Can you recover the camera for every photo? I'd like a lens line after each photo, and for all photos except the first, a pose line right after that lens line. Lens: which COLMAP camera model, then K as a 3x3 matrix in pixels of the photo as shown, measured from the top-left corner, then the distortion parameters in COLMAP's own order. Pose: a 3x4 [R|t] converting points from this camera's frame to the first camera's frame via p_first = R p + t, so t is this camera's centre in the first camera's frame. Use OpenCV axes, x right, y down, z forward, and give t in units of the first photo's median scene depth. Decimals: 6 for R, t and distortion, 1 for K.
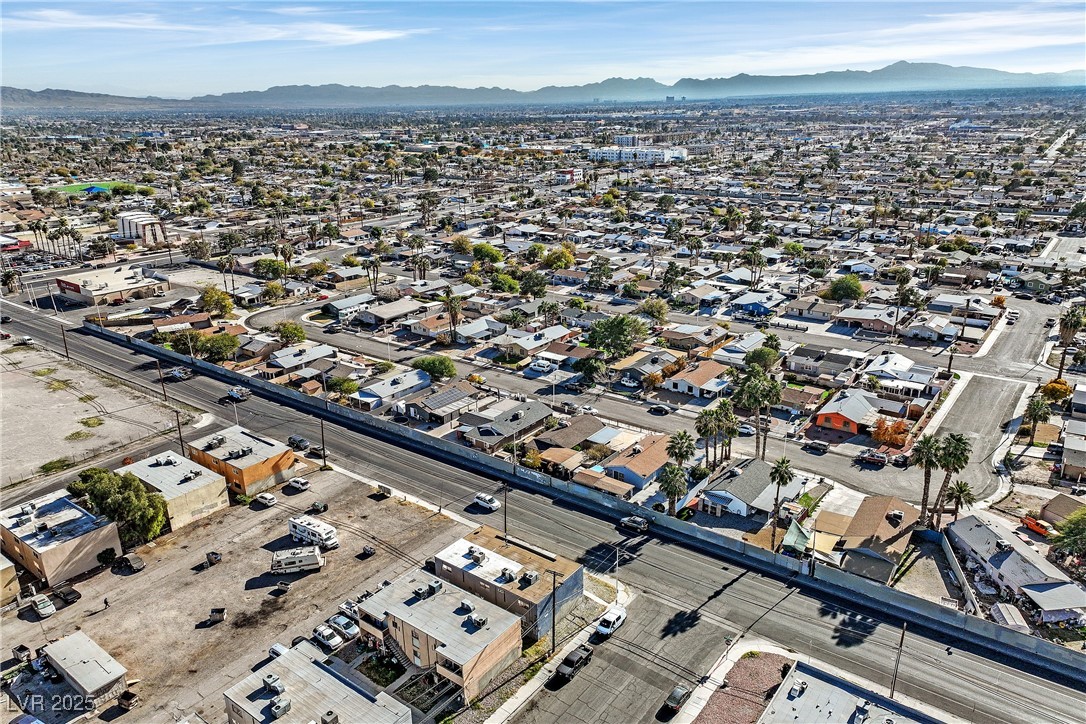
lens RADIAL K [[764.4, 0, 544.2], [0, 764.4, 361.6], [0, 0, 1]] dist [0.003730, 0.010012]
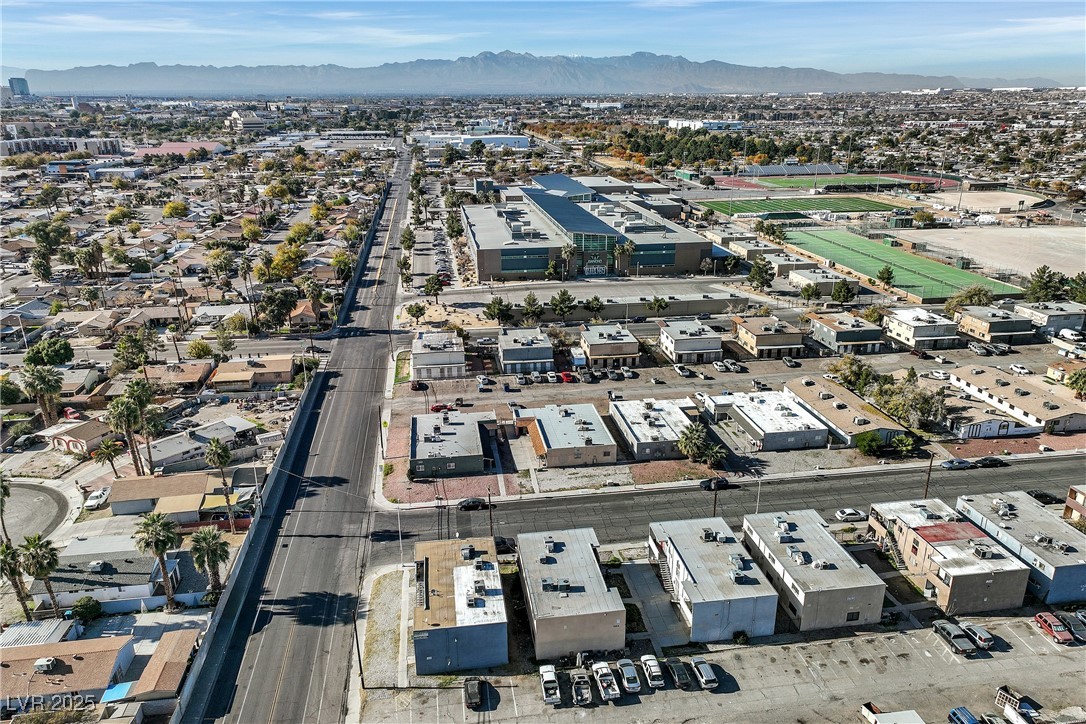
lens RADIAL K [[757.3, 0, 543.9], [0, 757.3, 385.2], [0, 0, 1]] dist [0.004528, 0.011687]
pose [[-0.714951, -0.227852, 0.661005, -0.381214], [0.243963, 0.804690, 0.541254, -0.217956], [-0.655230, 0.548231, -0.519727, 0.747139]]
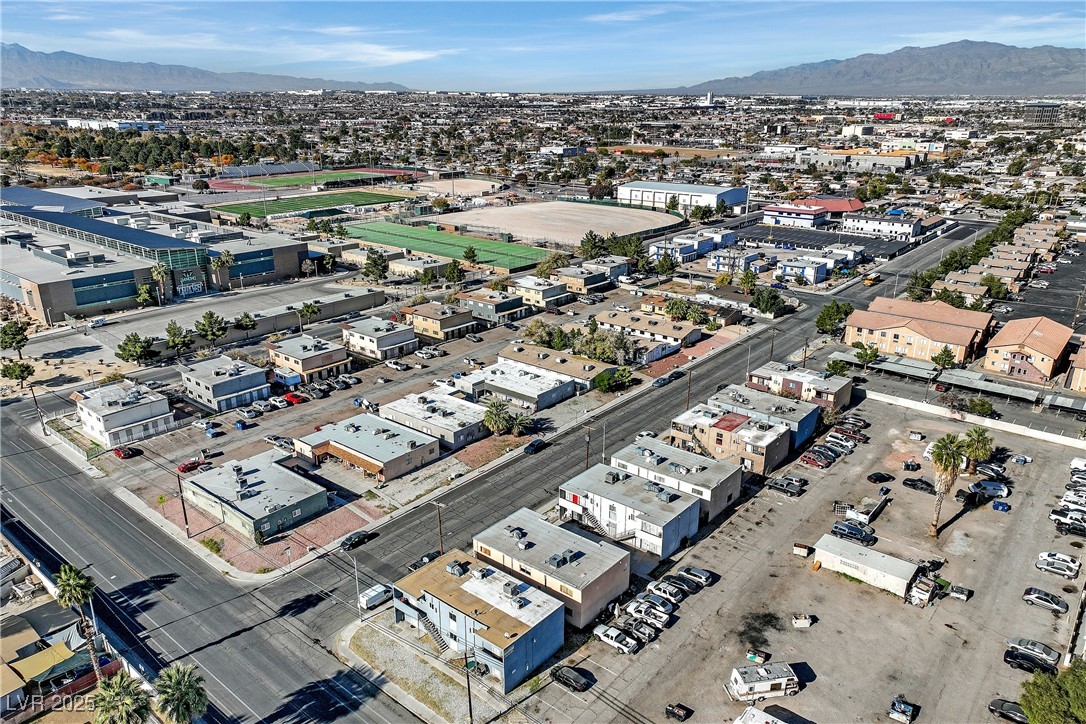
lens RADIAL K [[757.3, 0, 543.9], [0, 757.3, 385.2], [0, 0, 1]] dist [0.004528, 0.011687]
pose [[-0.998900, -0.003780, 0.046749, -0.094412], [0.026995, 0.768771, 0.638955, -0.269281], [-0.038355, 0.639513, -0.767823, 0.883292]]
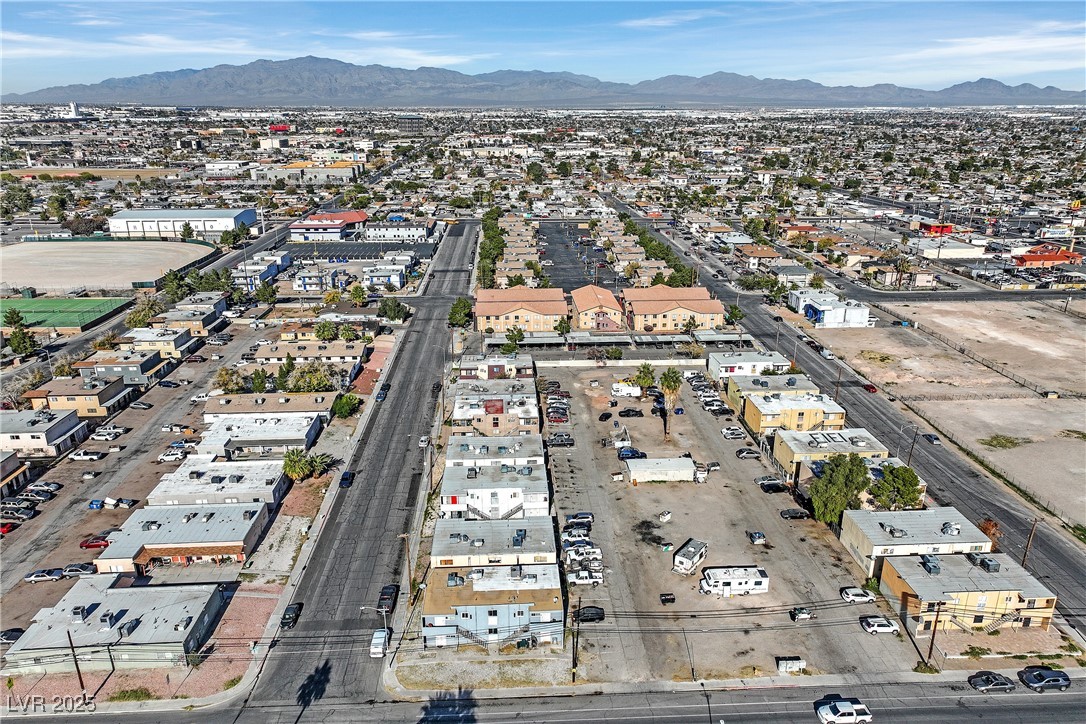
lens RADIAL K [[757.3, 0, 543.9], [0, 757.3, 385.2], [0, 0, 1]] dist [0.004528, 0.011687]
pose [[-0.764066, 0.236126, -0.600373, 0.246808], [-0.198443, 0.799471, 0.566980, -0.296114], [0.613860, 0.552350, -0.563991, 0.848548]]
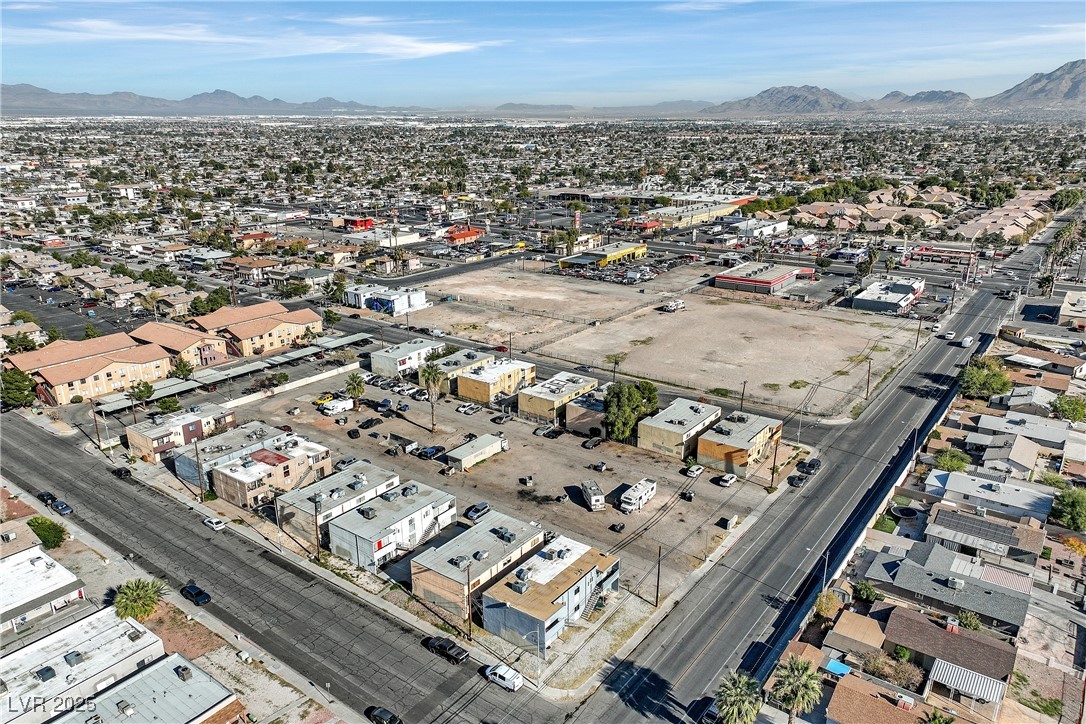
lens RADIAL K [[757.3, 0, 543.9], [0, 757.3, 385.2], [0, 0, 1]] dist [0.004528, 0.011687]
pose [[0.008033, 0.349716, -0.936821, 0.471014], [-0.321320, 0.888070, 0.328762, -0.168184], [0.946936, 0.298379, 0.119504, 0.469034]]
